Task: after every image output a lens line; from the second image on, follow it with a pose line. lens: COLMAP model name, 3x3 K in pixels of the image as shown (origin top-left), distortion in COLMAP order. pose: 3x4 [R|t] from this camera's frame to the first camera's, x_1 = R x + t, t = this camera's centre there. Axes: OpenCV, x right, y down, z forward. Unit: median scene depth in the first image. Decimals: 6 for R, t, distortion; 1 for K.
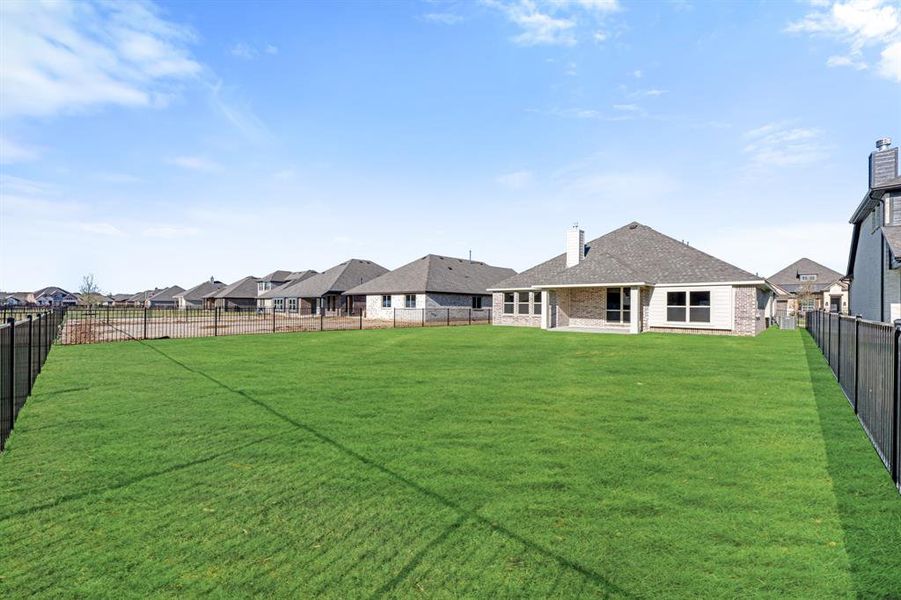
lens RADIAL K [[364.7, 0, 449.8], [0, 364.7, 300.0], [0, 0, 1]] dist [0.001612, 0.000642]
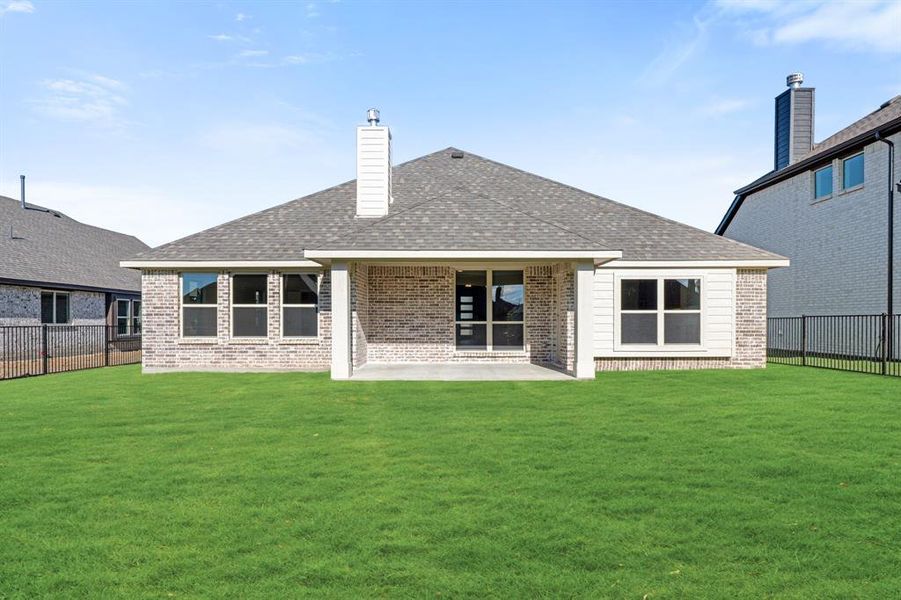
lens RADIAL K [[557.1, 0, 456.1], [0, 557.1, 308.1], [0, 0, 1]] dist [-0.002014, 0.000316]
pose [[0.732761, 0.003622, 0.680477, -0.020493], [-0.002952, 0.999993, -0.002144, 0.012719], [-0.680480, -0.000437, 0.732767, 0.527780]]
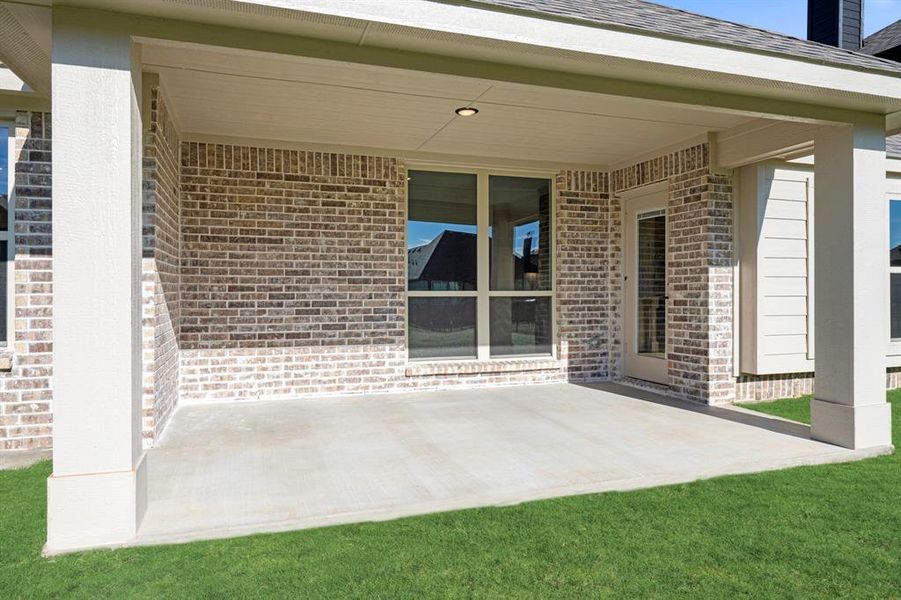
lens RADIAL K [[557.1, 0, 421.9], [0, 557.1, 281.9], [0, 0, 1]] dist [-0.002014, 0.000316]
pose [[0.480602, 0.002115, 0.876936, 0.194269], [-0.010095, 0.999944, 0.003121, 0.021854], [-0.876881, -0.010353, 0.480596, 0.881203]]
